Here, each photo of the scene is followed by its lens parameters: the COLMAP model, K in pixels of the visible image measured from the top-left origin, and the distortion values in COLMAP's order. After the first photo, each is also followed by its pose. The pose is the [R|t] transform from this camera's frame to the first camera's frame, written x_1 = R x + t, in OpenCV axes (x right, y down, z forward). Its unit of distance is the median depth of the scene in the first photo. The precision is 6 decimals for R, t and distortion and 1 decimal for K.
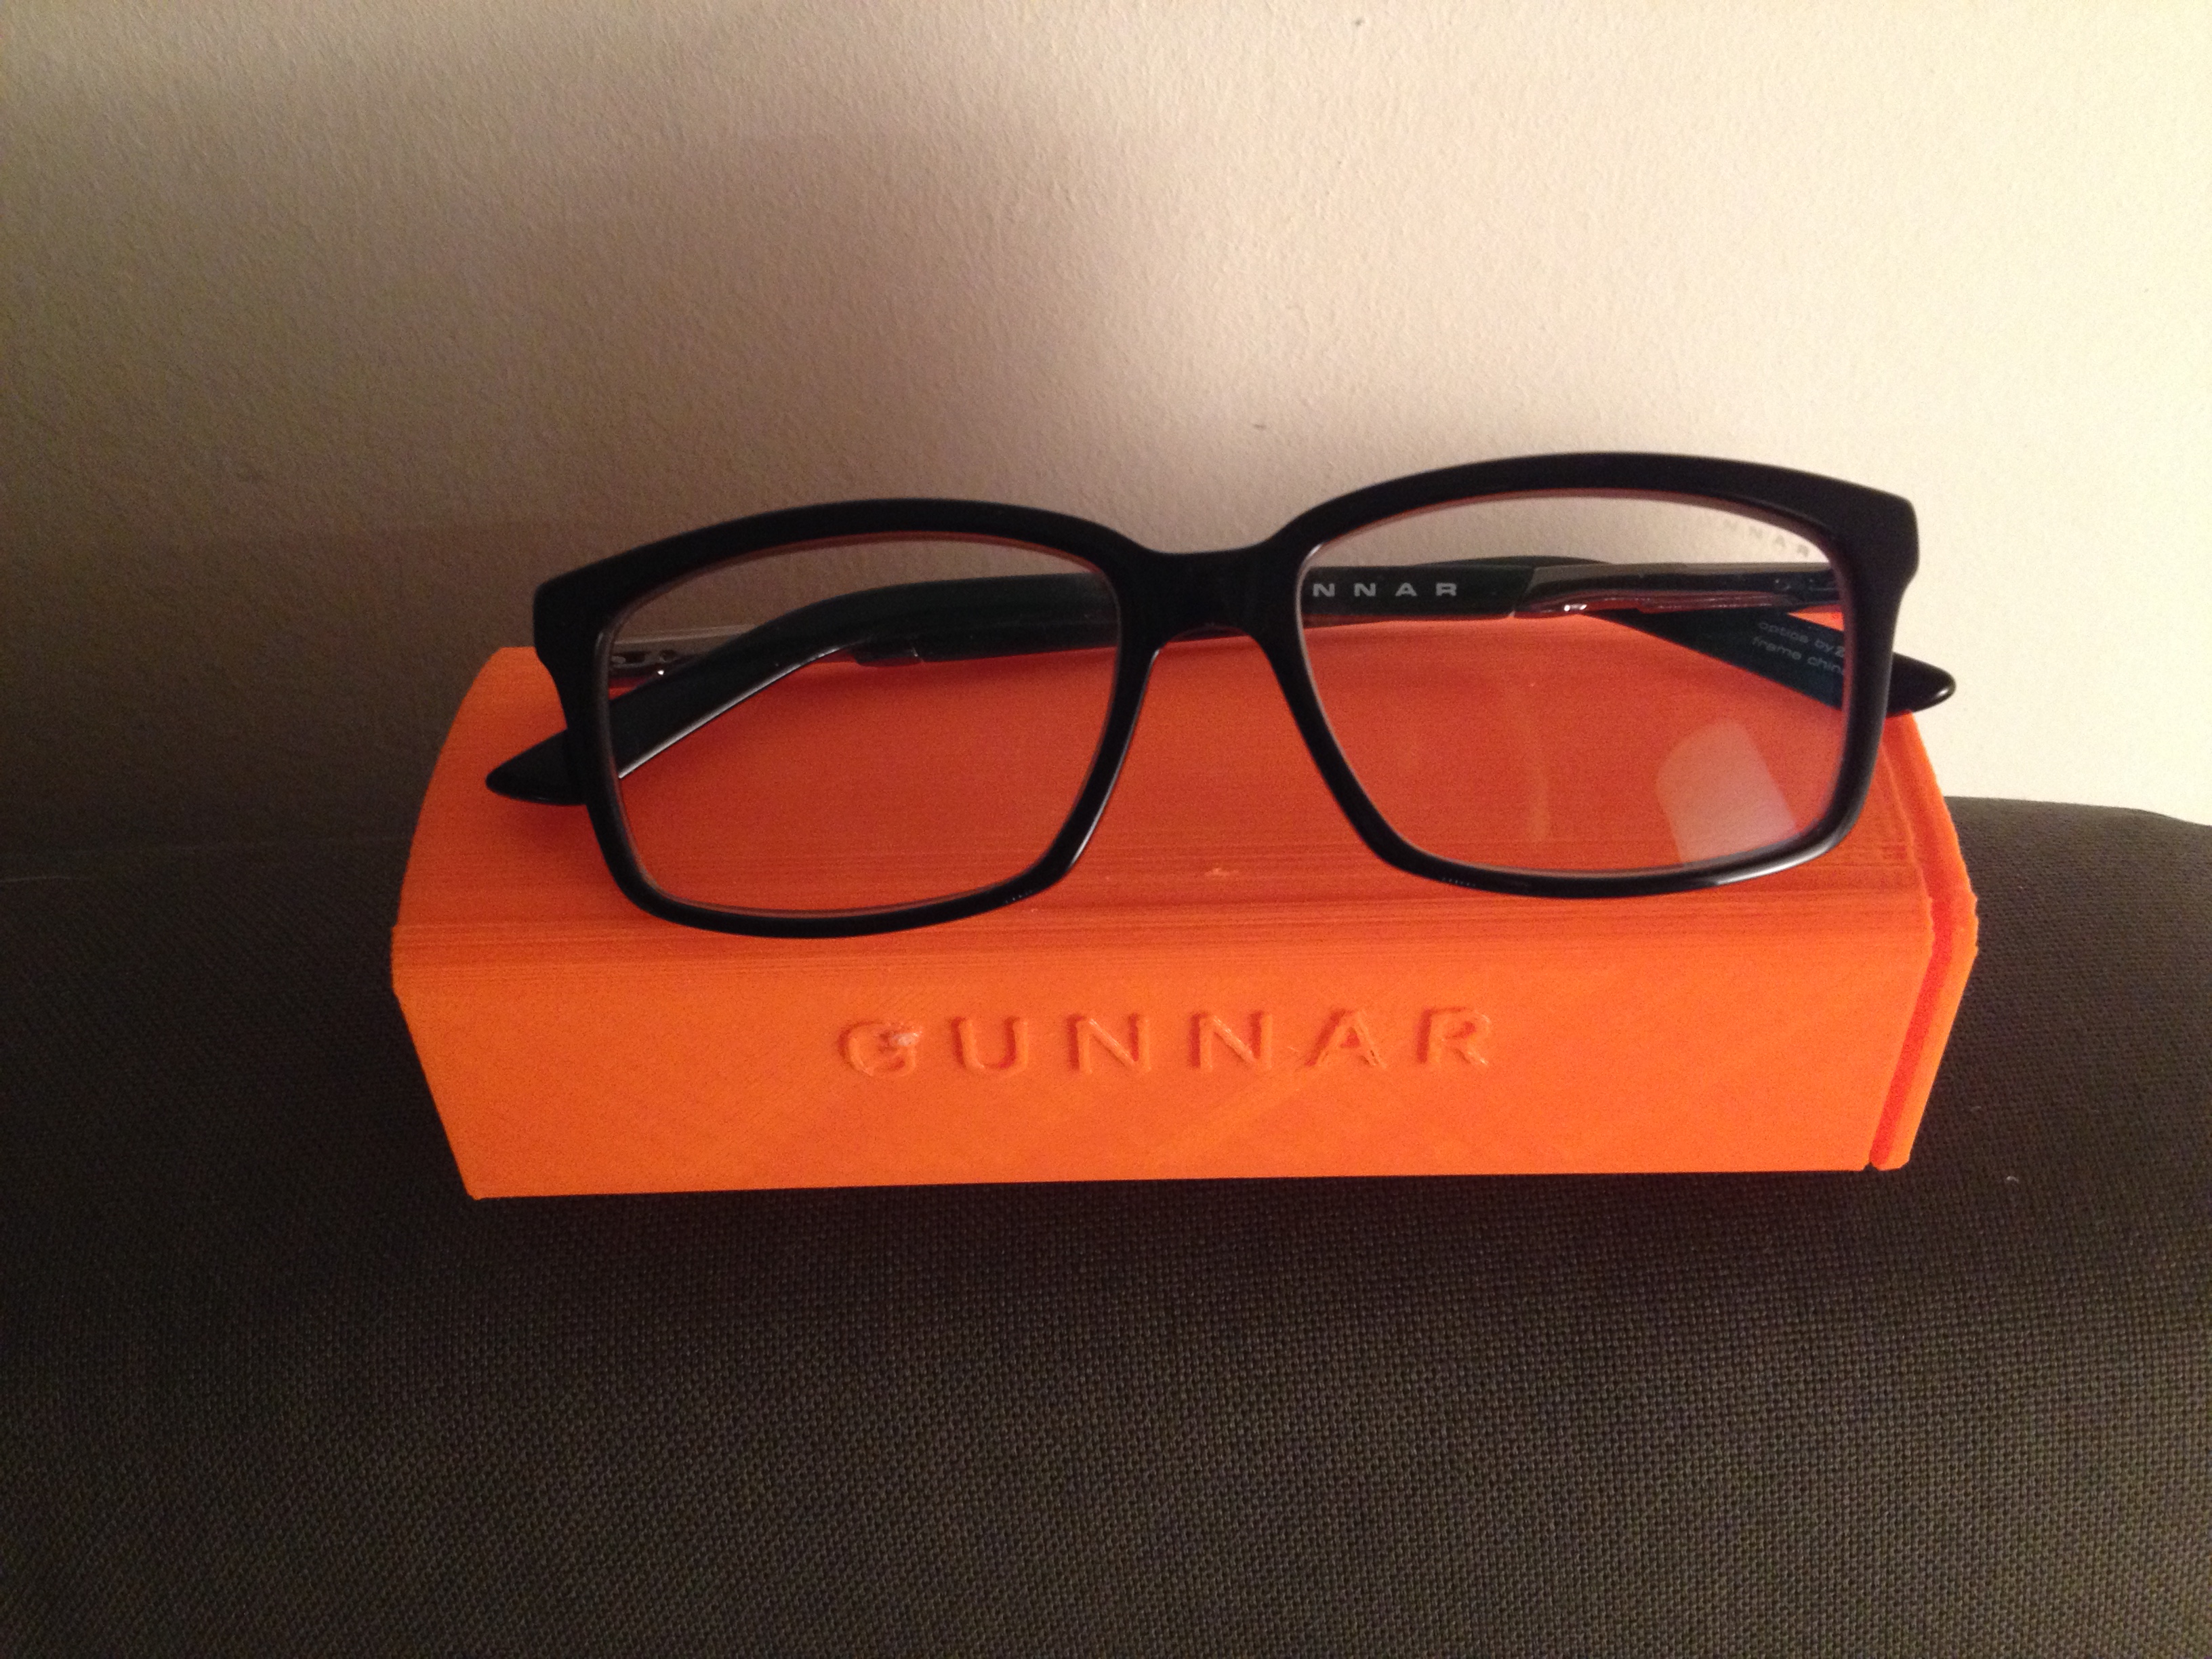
lens RADIAL K [[2106.7, 0, 1106.0], [0, 2106.7, 829.5], [0, 0, 1]] dist [0.241829, -0.675724]
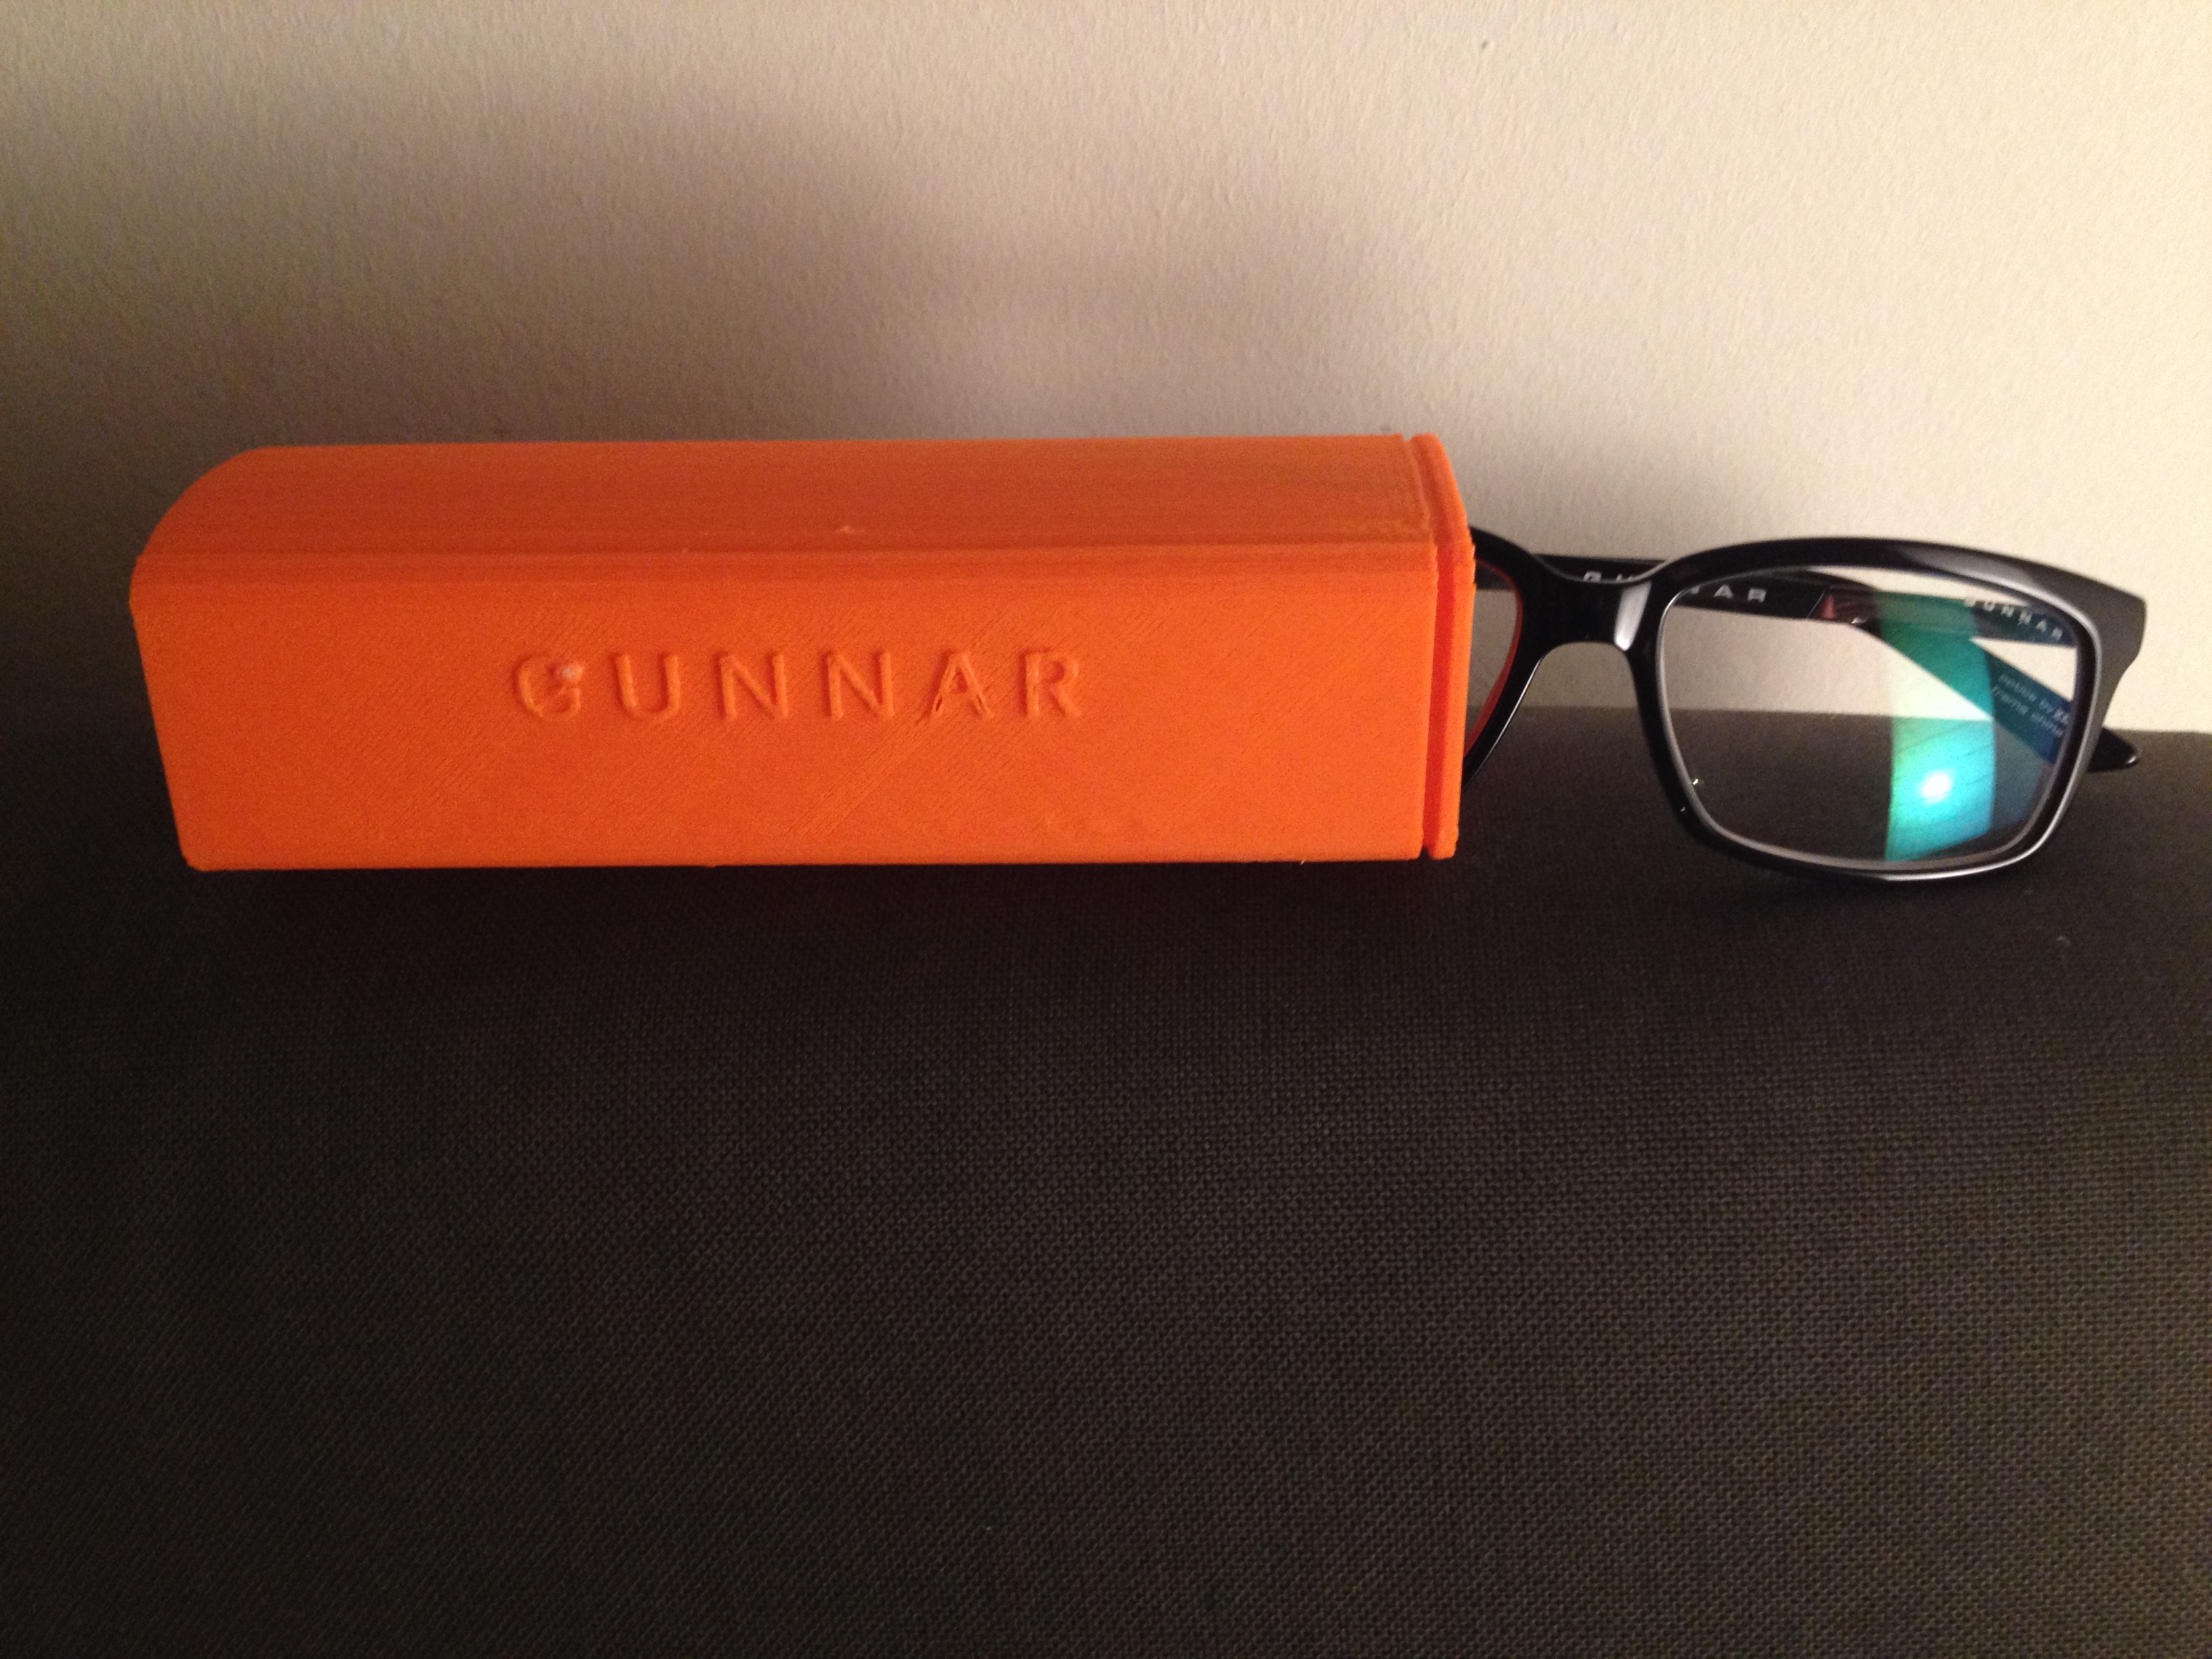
lens RADIAL K [[2106.7, 0, 1106.0], [0, 2106.7, 829.5], [0, 0, 1]] dist [0.241829, -0.675724]
pose [[0.996512, 0.054242, -0.063415, 0.012057], [-0.065880, 0.977804, -0.198897, 0.349653], [0.051219, 0.202381, 0.977966, -0.080438]]
